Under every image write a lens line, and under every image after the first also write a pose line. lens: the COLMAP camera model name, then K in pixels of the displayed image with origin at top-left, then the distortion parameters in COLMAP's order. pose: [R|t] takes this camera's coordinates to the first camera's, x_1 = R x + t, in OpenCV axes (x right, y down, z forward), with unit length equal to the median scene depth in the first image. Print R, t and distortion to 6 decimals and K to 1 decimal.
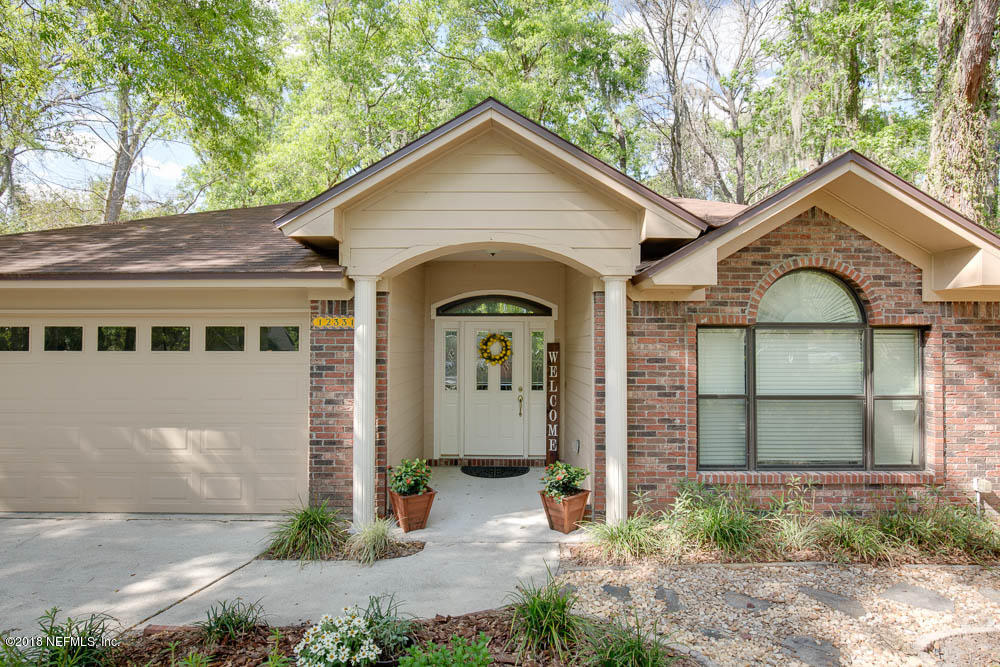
lens RADIAL K [[551.6, 0, 500.0], [0, 551.6, 333.5], [0, 0, 1]] dist [-0.024330, 0.000796]
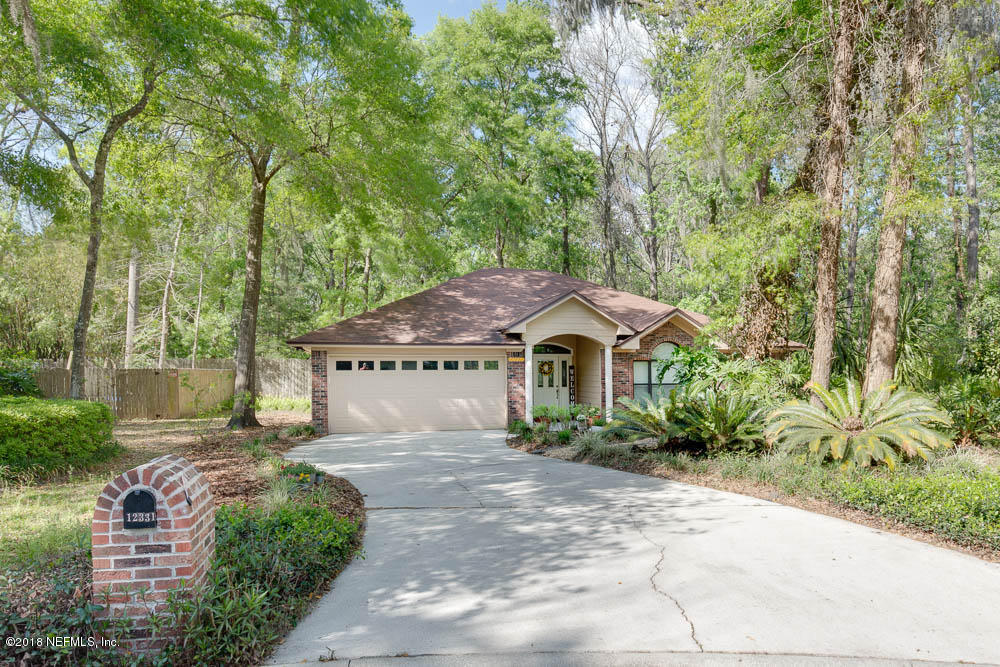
lens RADIAL K [[912.3, 0, 498.8], [0, 912.3, 373.3], [0, 0, 1]] dist [-0.514159, 0.000951]
pose [[0.974058, -0.005612, 0.226227, -1.457237], [-0.002404, 0.999380, 0.035140, -0.115527], [-0.226284, -0.034772, 0.973440, -3.599763]]
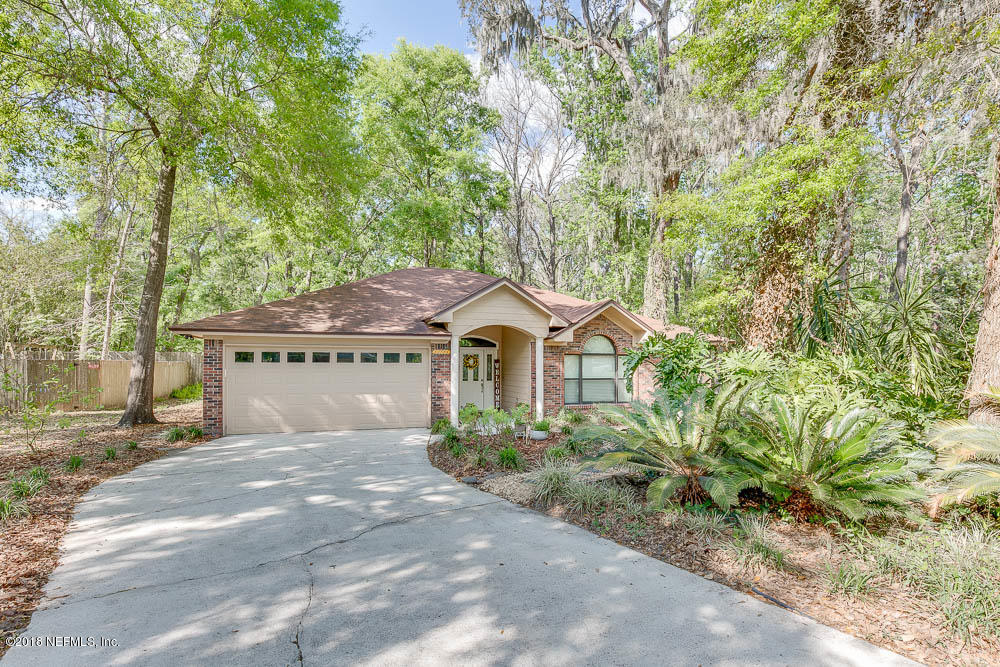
lens RADIAL K [[551.6, 0, 500.0], [0, 551.6, 333.5], [0, 0, 1]] dist [-0.024330, 0.000796]
pose [[0.937063, 0.019691, 0.348603, -0.952718], [-0.011685, 0.999618, -0.025053, -0.045661], [-0.348964, 0.019403, 0.936935, -1.568442]]
